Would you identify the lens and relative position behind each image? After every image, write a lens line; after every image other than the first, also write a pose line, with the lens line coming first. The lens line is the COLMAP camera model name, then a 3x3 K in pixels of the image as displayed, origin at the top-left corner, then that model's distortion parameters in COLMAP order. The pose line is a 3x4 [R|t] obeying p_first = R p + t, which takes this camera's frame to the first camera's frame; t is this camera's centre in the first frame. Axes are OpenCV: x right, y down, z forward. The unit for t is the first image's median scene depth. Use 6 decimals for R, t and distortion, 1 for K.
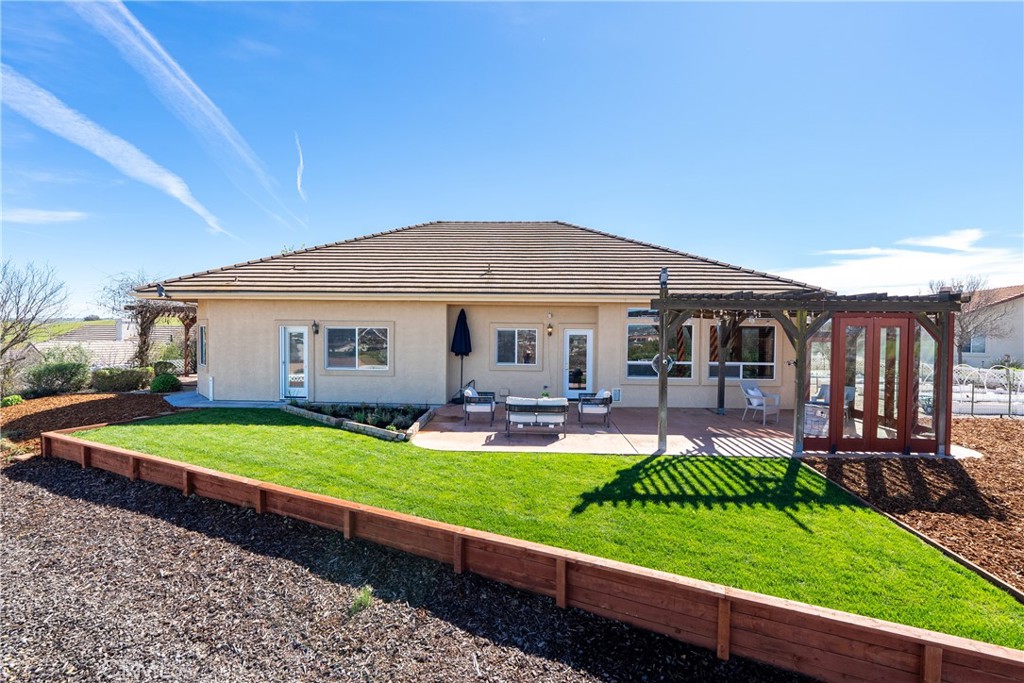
lens RADIAL K [[459.7, 0, 513.4], [0, 459.7, 339.5], [0, 0, 1]] dist [-0.003686, 0.001144]
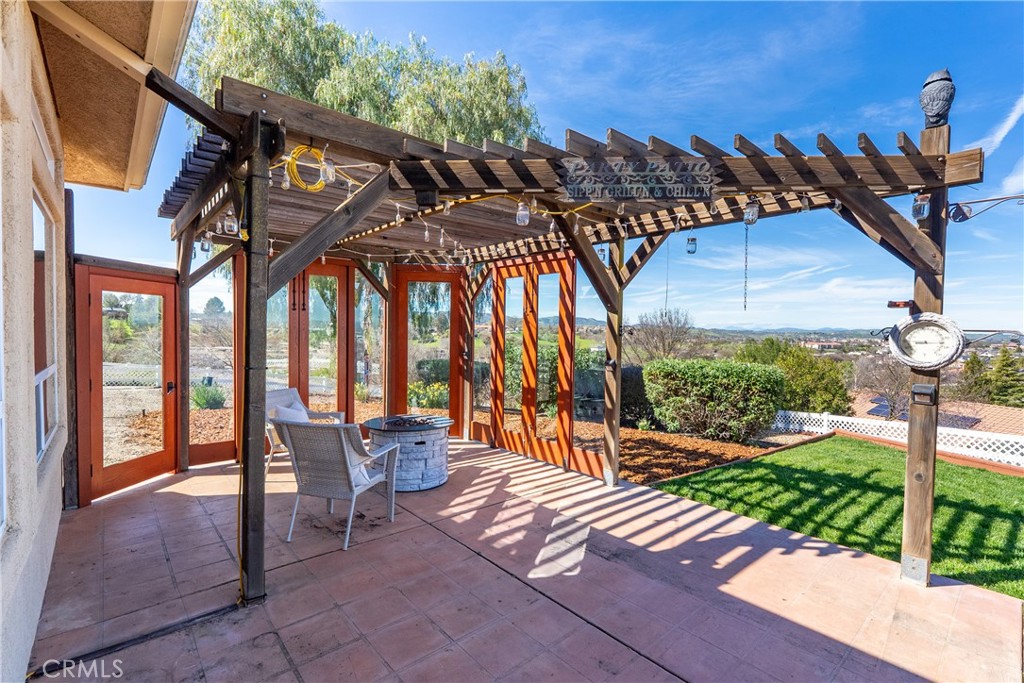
lens RADIAL K [[459.7, 0, 507.7], [0, 459.7, 338.4], [0, 0, 1]] dist [-0.003686, 0.001144]
pose [[-0.695290, -0.027466, 0.718204, 0.349071], [-0.001098, 0.999309, 0.037154, 0.044316], [-0.718728, 0.025044, -0.694840, 1.785484]]
